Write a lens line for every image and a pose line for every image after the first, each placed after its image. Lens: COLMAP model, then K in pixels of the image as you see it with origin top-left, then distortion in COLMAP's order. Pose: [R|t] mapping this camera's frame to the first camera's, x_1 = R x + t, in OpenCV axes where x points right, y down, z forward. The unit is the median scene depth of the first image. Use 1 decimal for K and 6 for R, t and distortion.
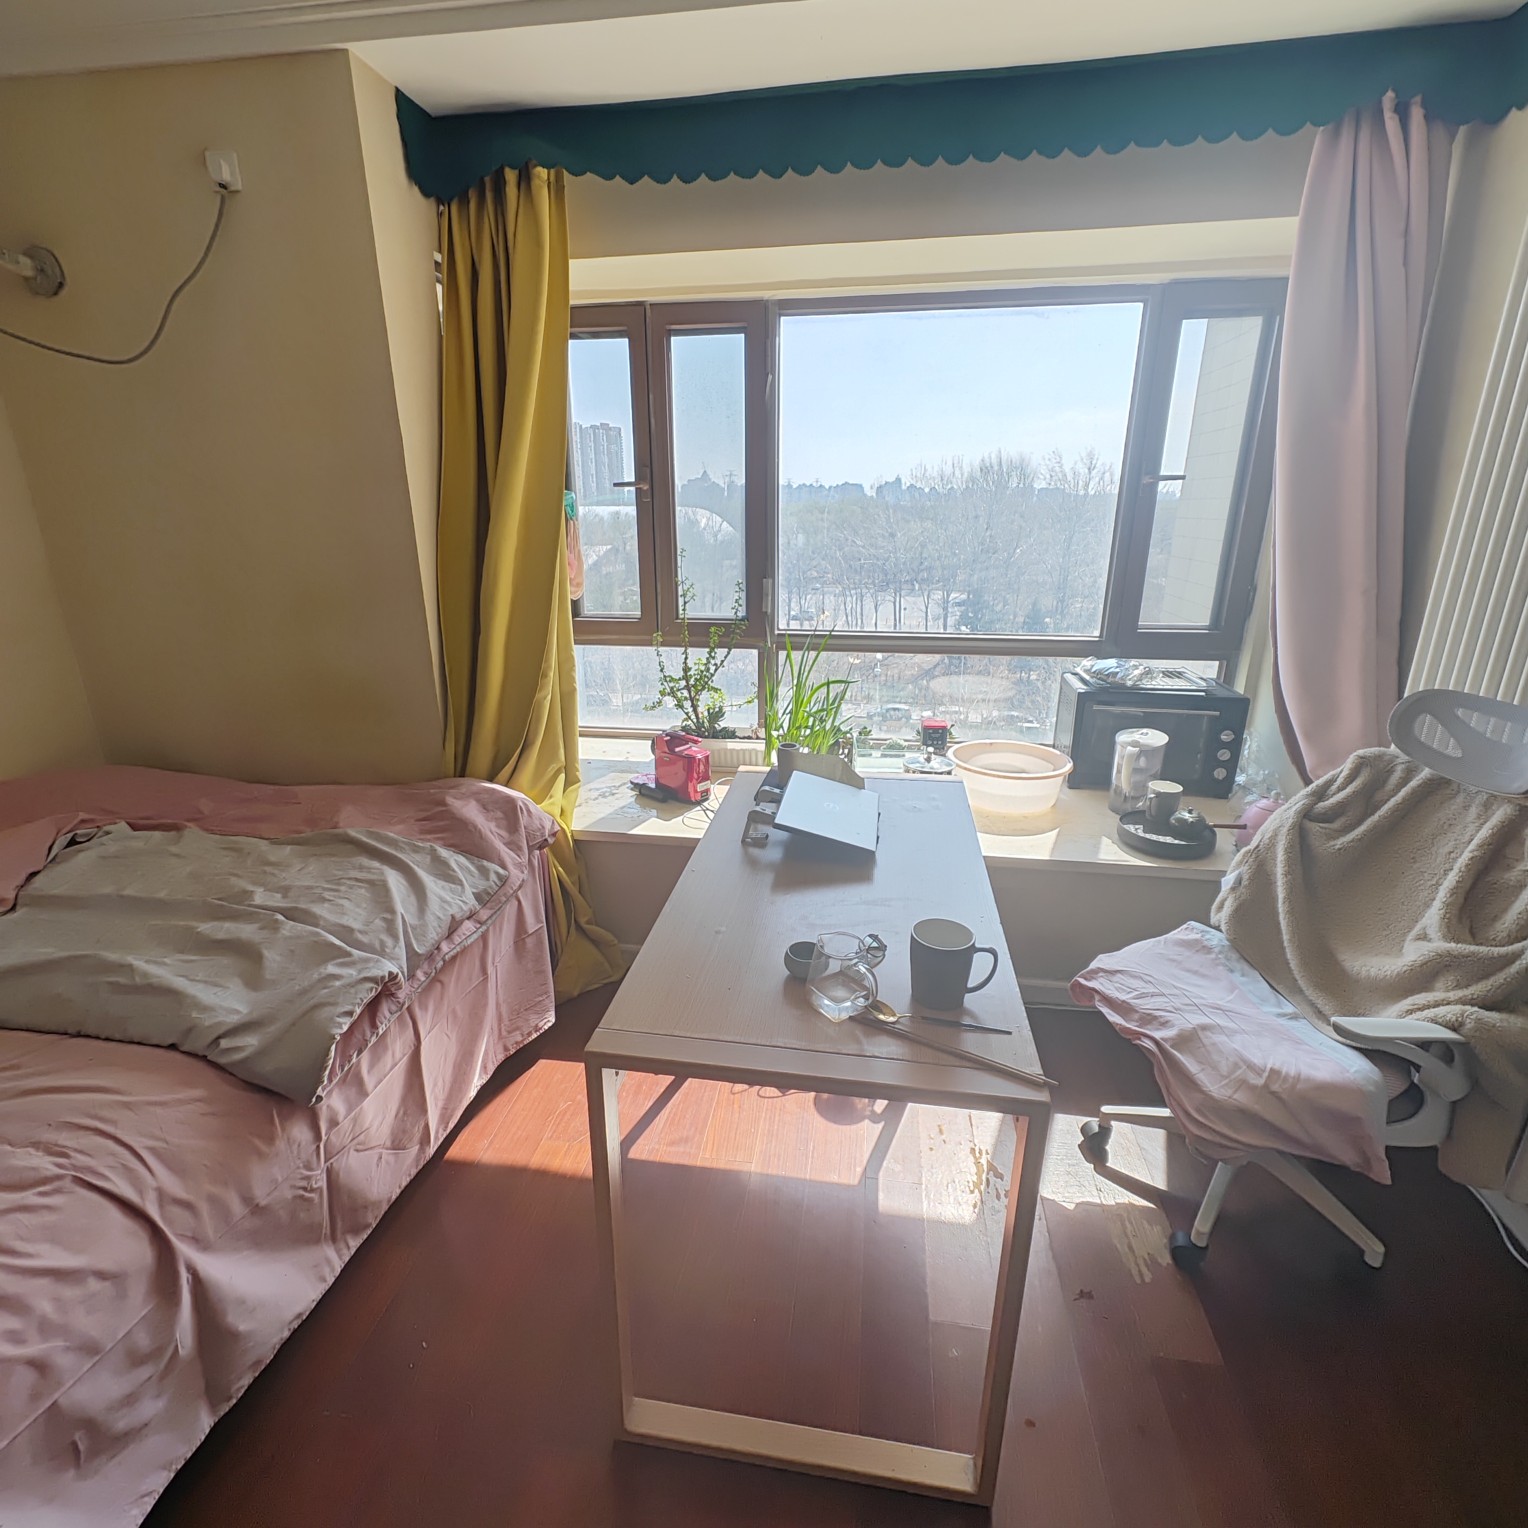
lens RADIAL K [[785.5, 0, 760.0], [0, 785.5, 758.4], [0, 0, 1]] dist [-0.003223, 0.009356]
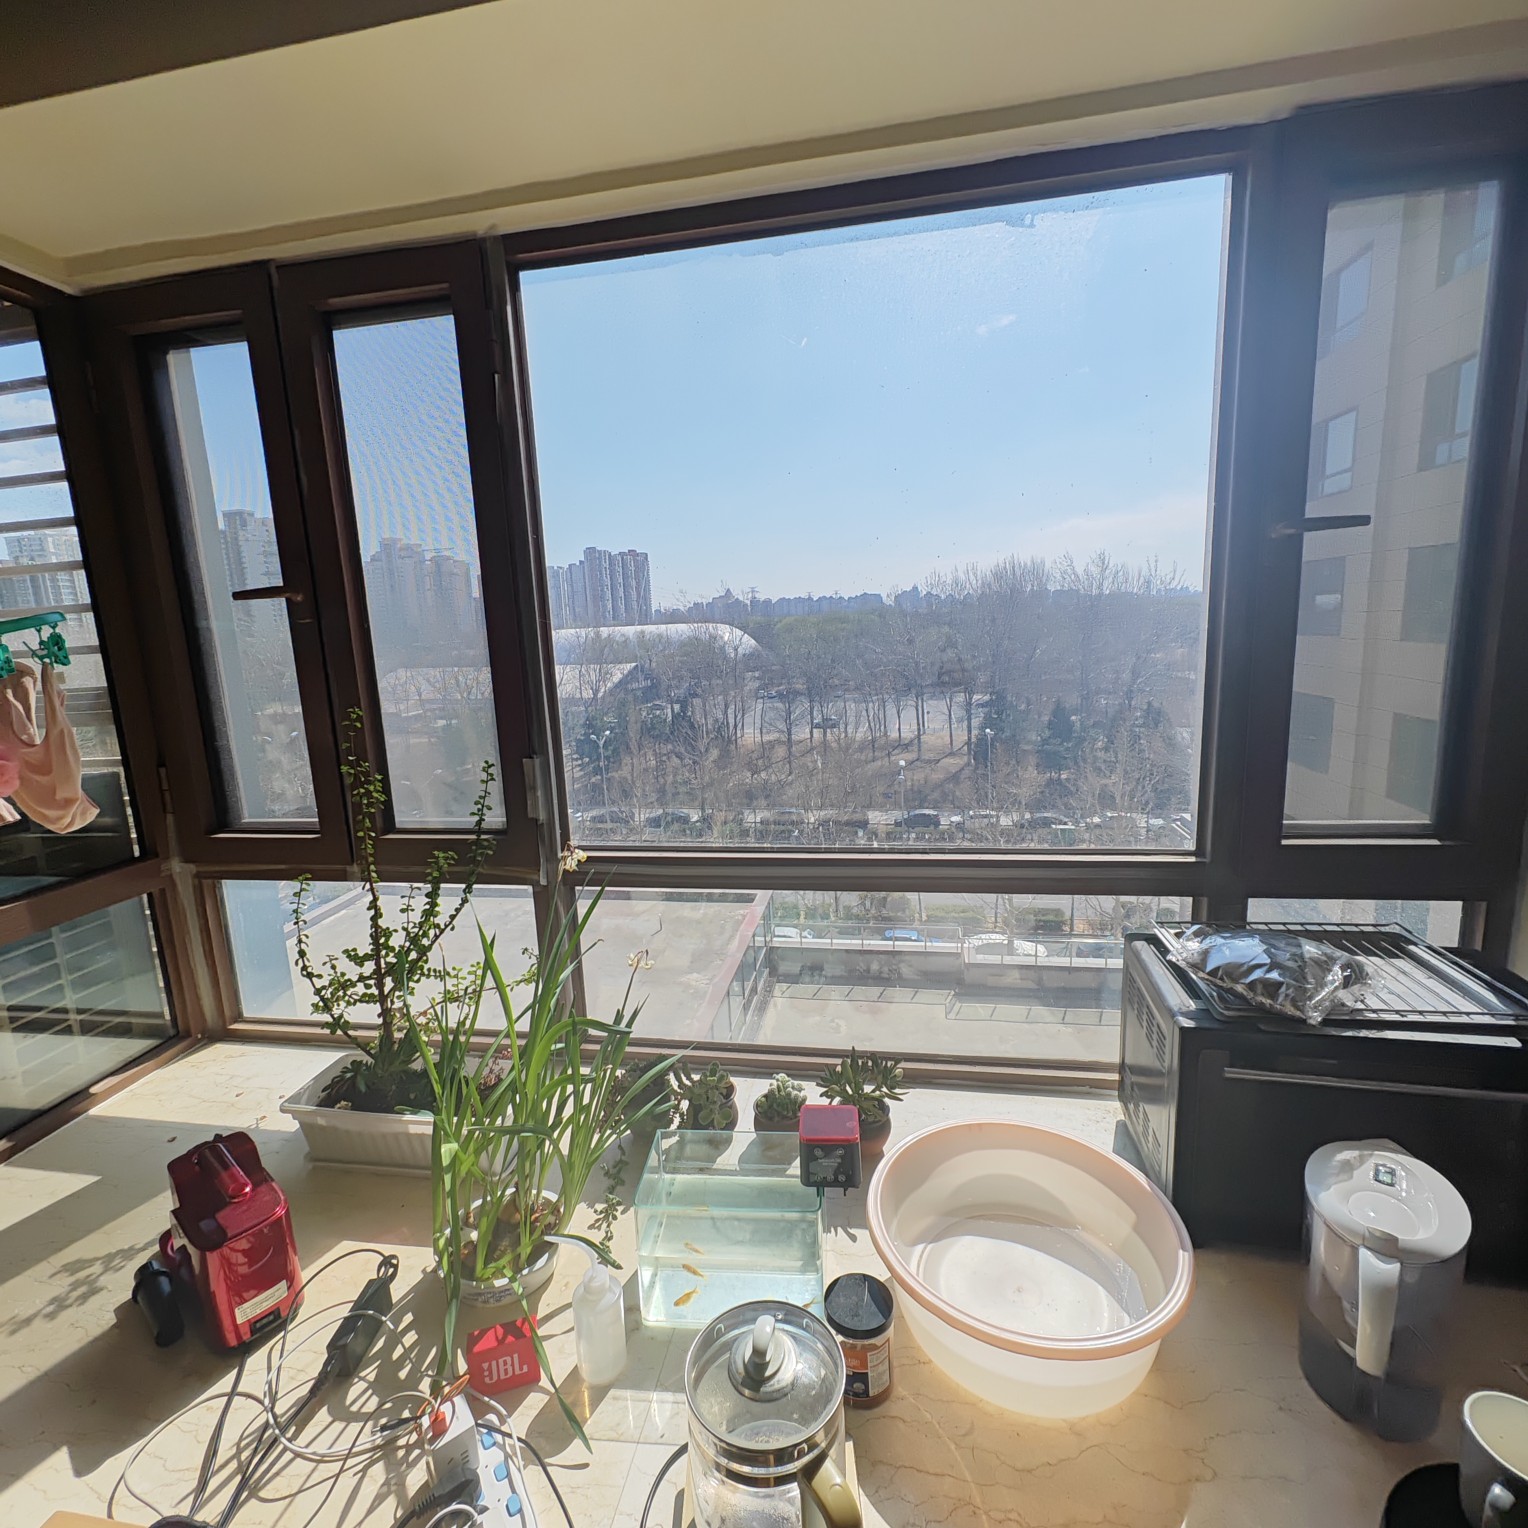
lens RADIAL K [[785.5, 0, 760.0], [0, 785.5, 758.4], [0, 0, 1]] dist [-0.003223, 0.009356]
pose [[0.998663, -0.038232, -0.034793, 0.203720], [0.033141, 0.990063, -0.136662, -0.172343], [0.039672, 0.135326, 0.990007, 0.558986]]
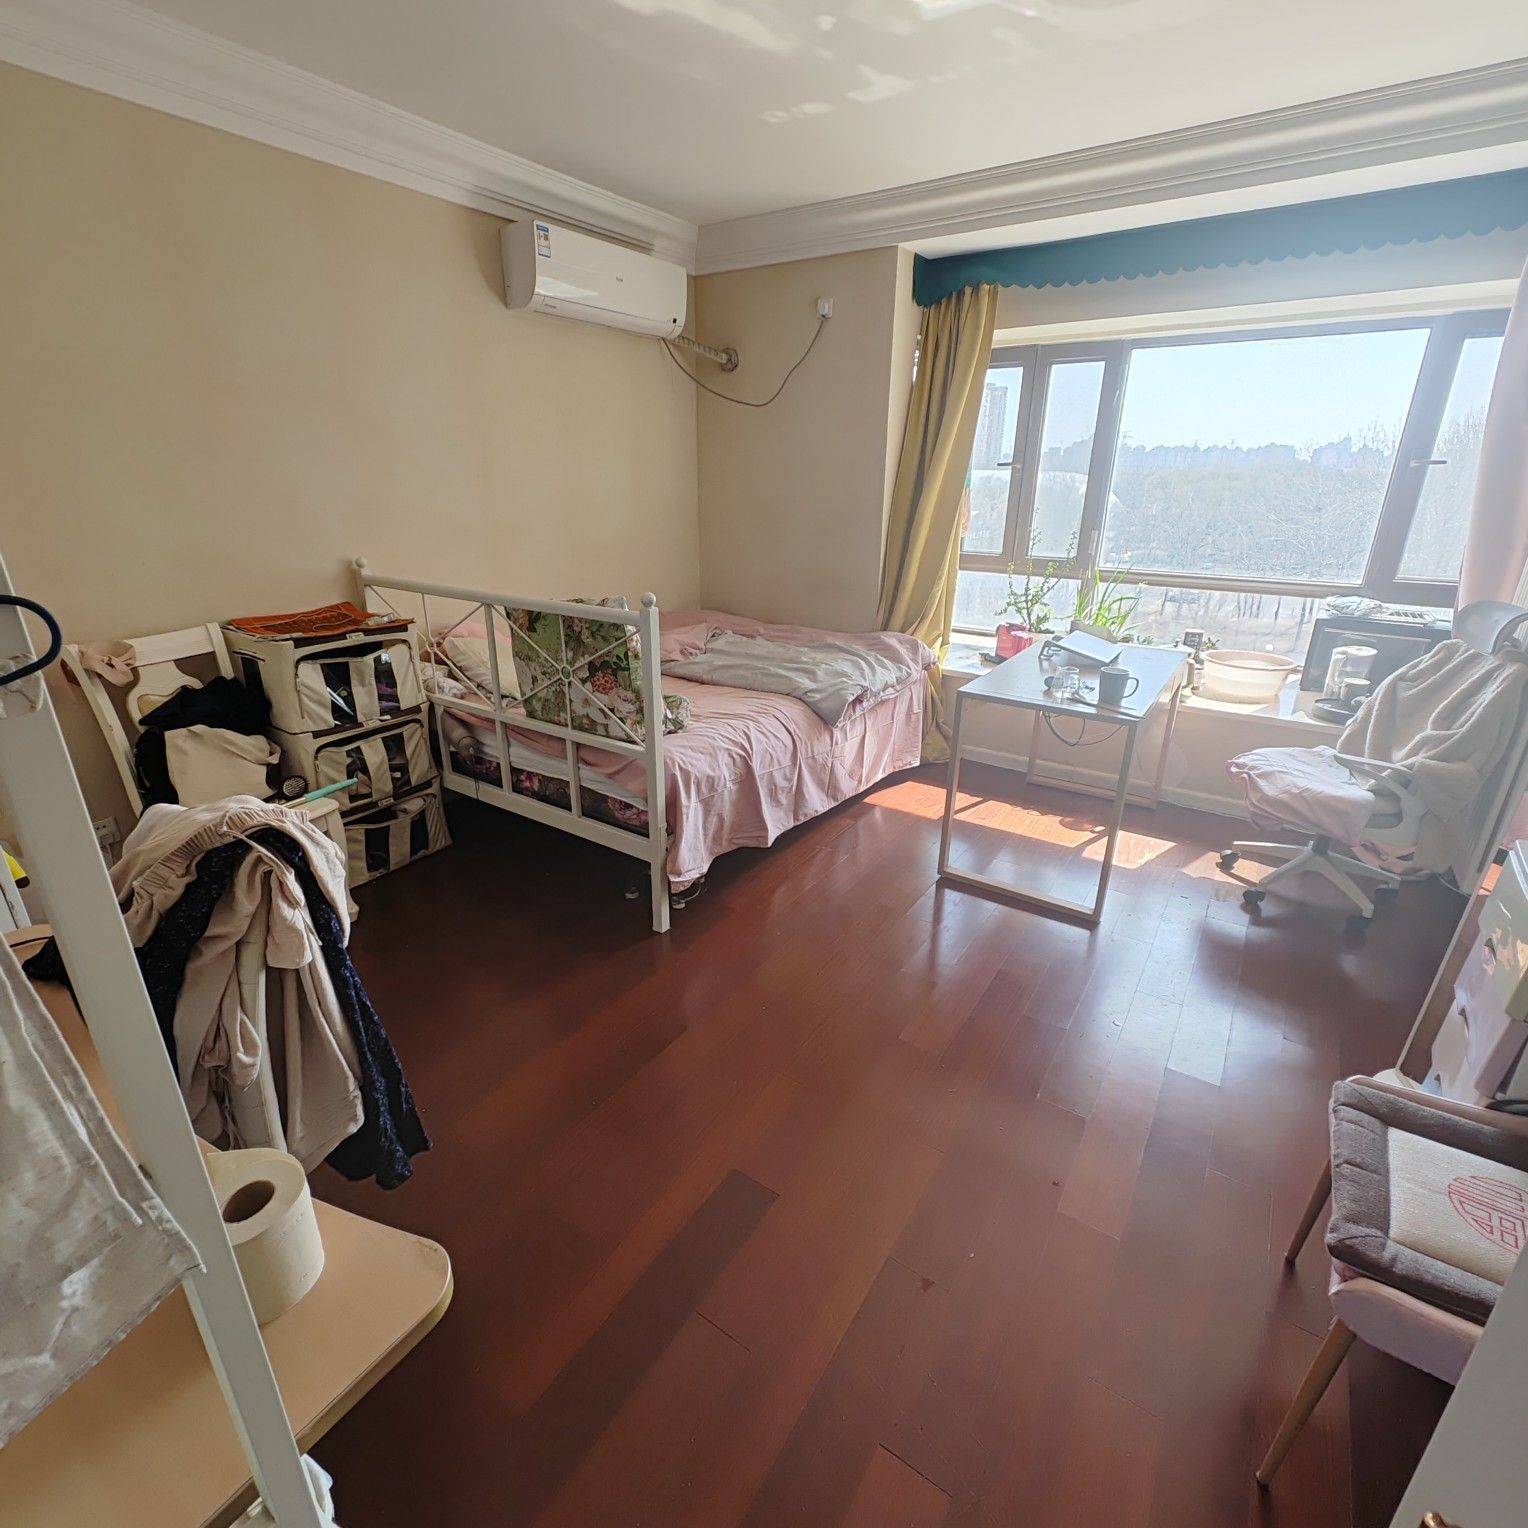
lens RADIAL K [[785.5, 0, 760.0], [0, 785.5, 758.4], [0, 0, 1]] dist [-0.003223, 0.009356]
pose [[0.904670, 0.156378, -0.396381, 0.101636], [-0.139877, 0.987663, 0.070402, 0.195312], [0.402500, -0.008246, 0.915383, -0.660858]]
